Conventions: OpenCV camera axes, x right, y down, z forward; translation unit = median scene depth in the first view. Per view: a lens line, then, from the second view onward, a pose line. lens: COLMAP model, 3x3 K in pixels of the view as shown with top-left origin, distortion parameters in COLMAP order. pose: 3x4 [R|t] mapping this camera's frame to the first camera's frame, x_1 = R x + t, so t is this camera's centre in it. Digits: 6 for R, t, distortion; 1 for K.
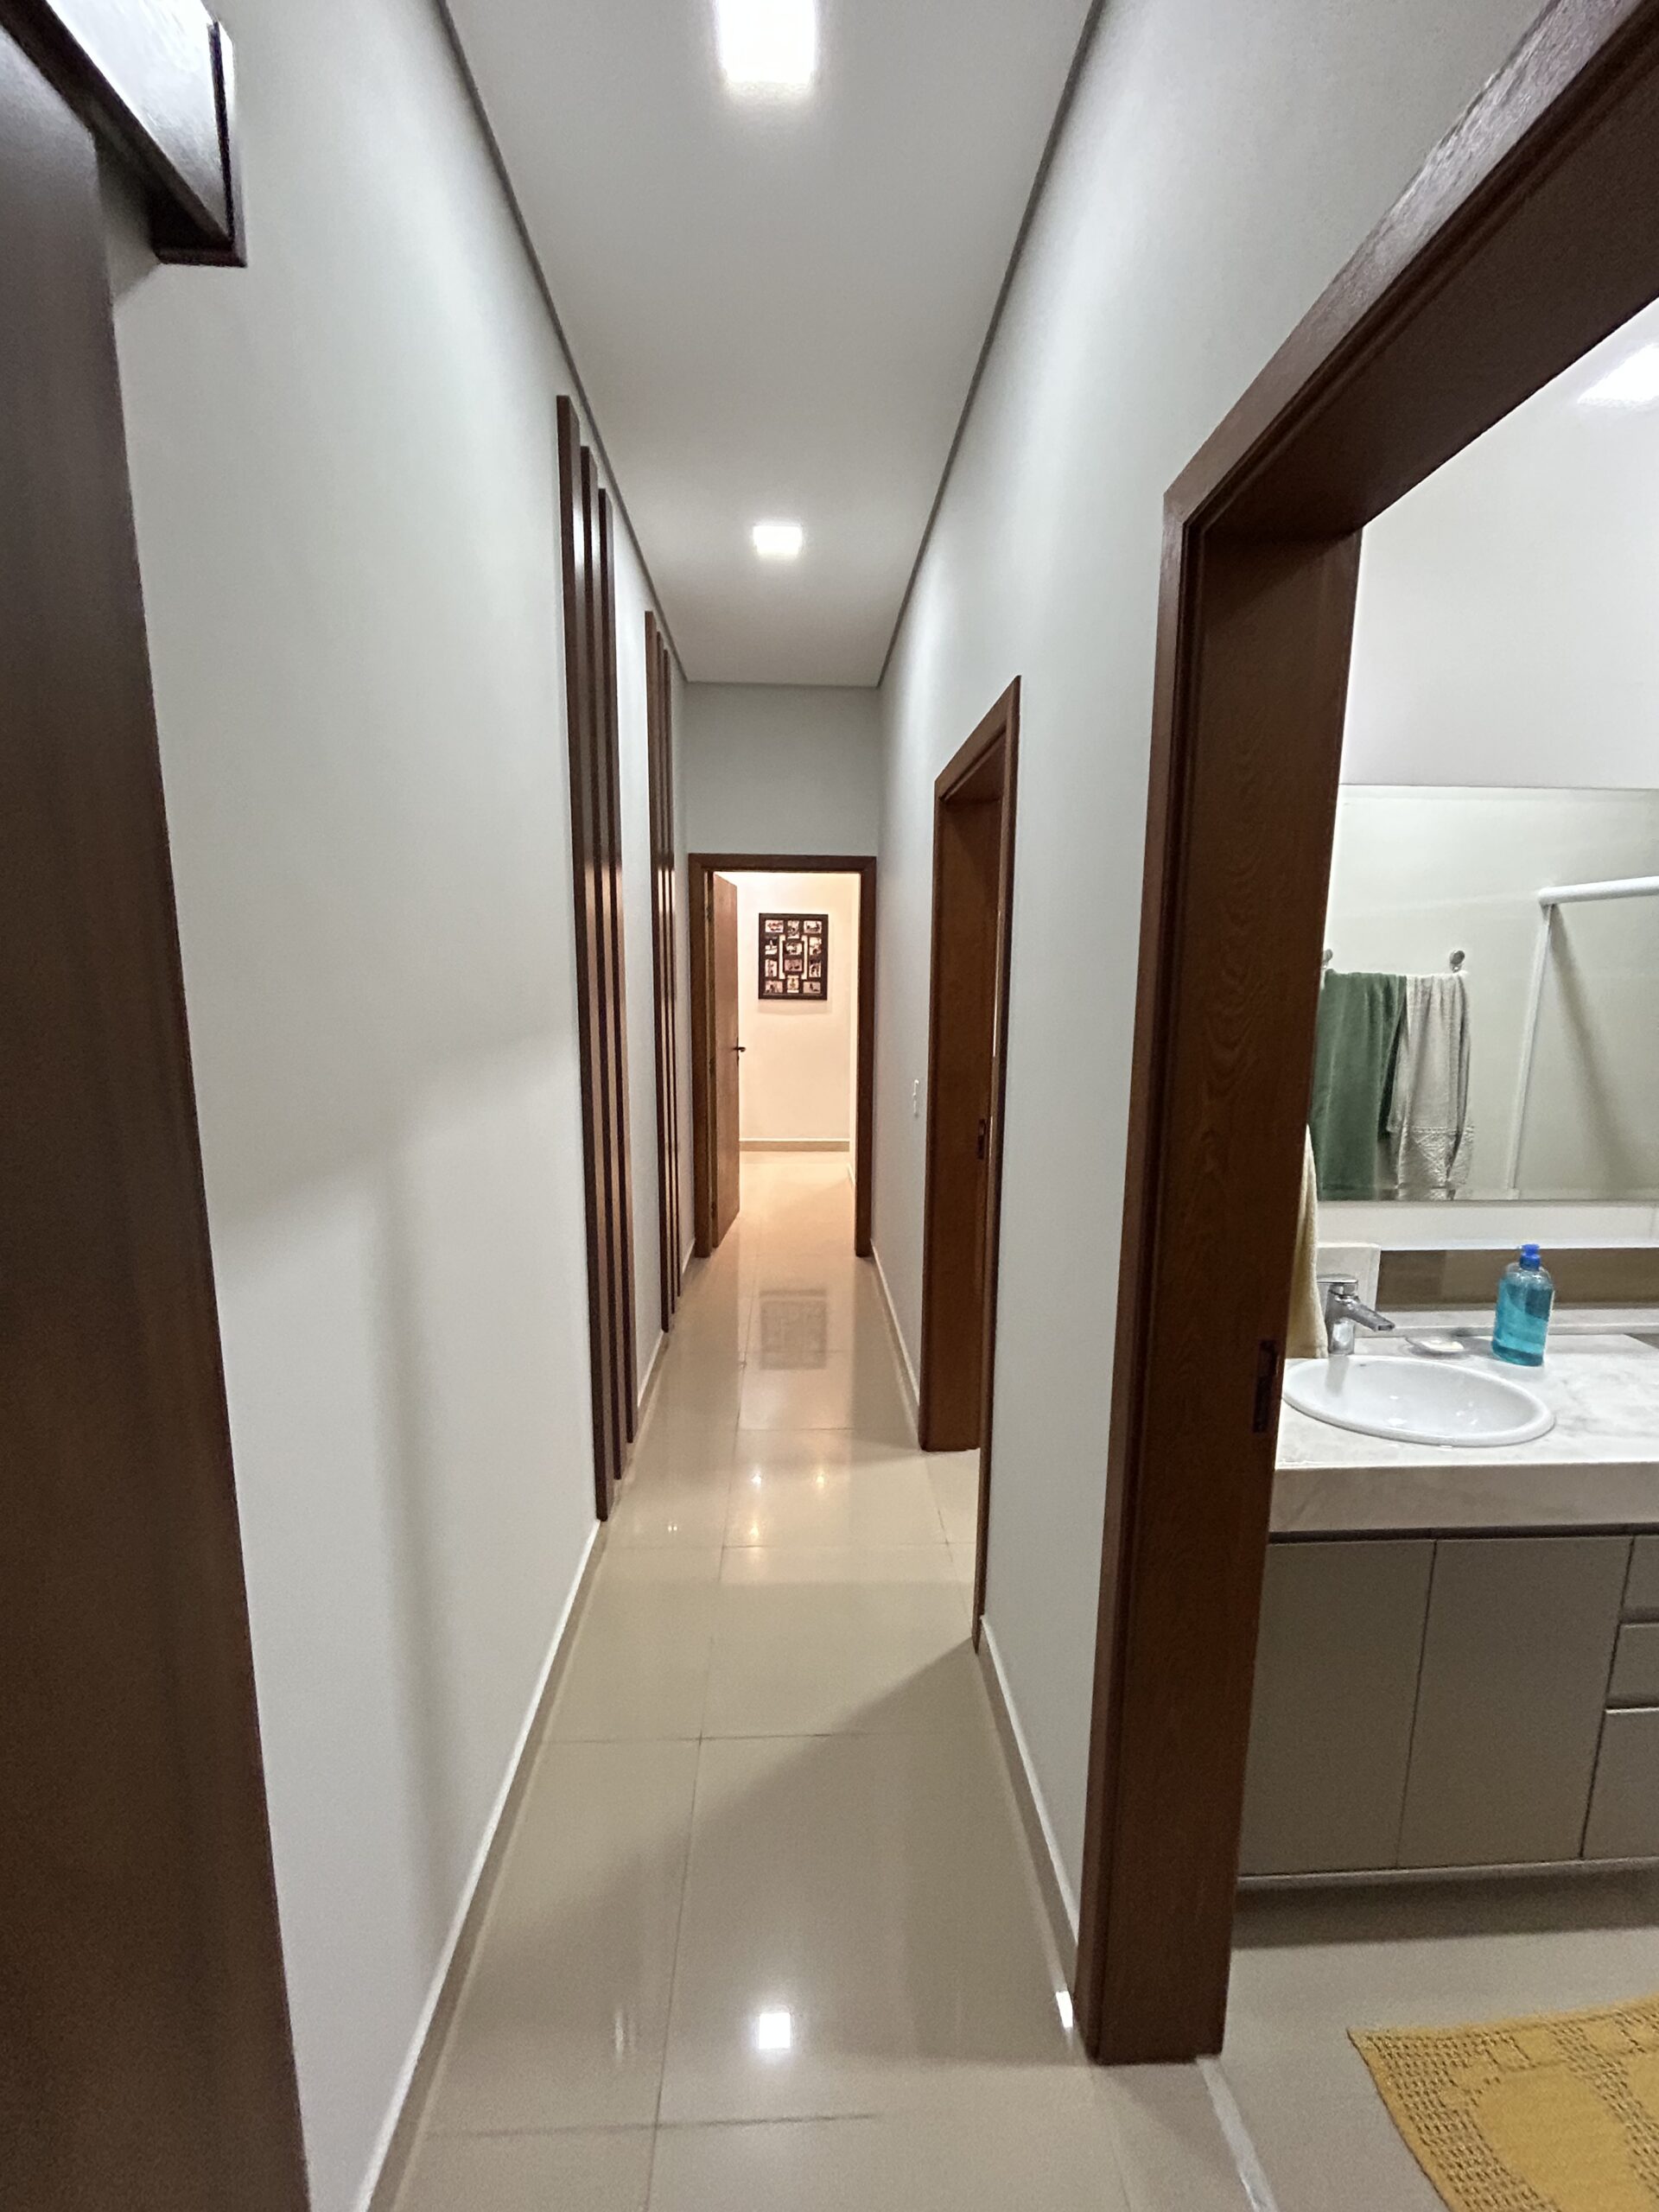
lens RADIAL K [[894.5, 0, 829.8], [0, 894.5, 1109.7], [0, 0, 1]] dist [-0.010862, 0.006668]
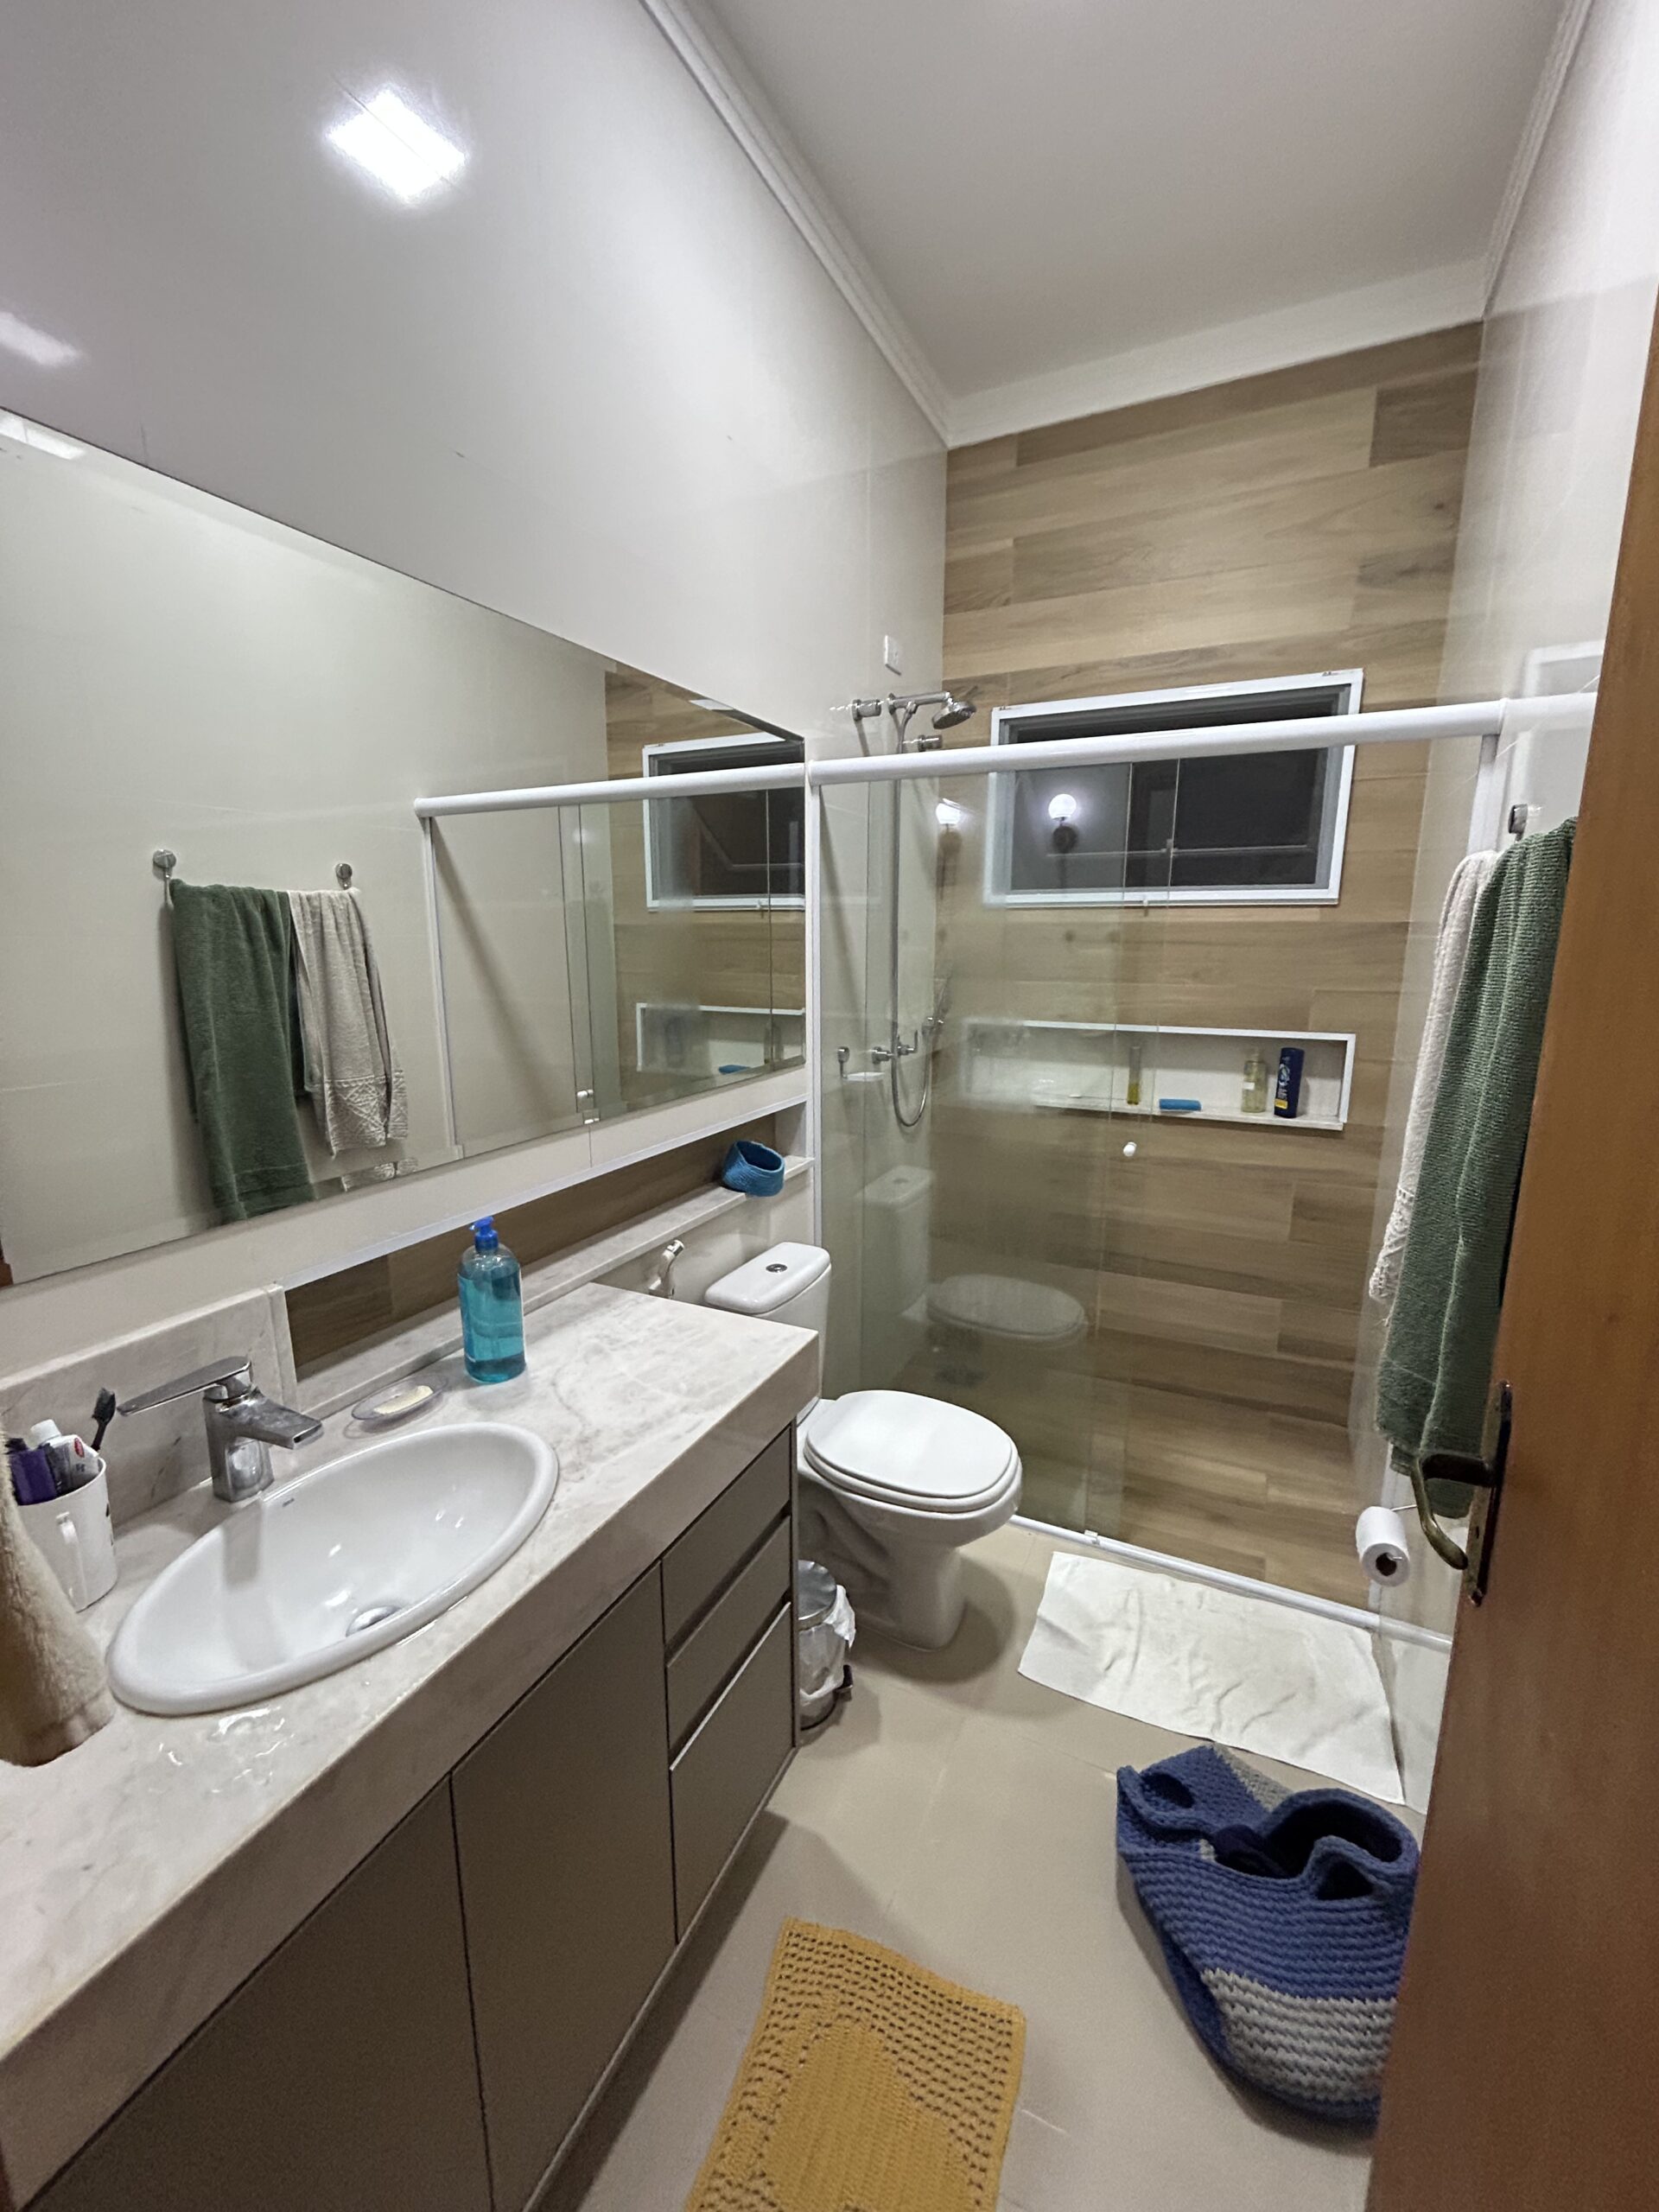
lens RADIAL K [[894.5, 0, 829.8], [0, 894.5, 1109.7], [0, 0, 1]] dist [-0.010862, 0.006668]
pose [[0.480799, -0.178857, 0.858395, 0.272296], [0.140177, 0.982062, 0.126110, 0.008610], [-0.865553, 0.059694, 0.497246, 0.336032]]
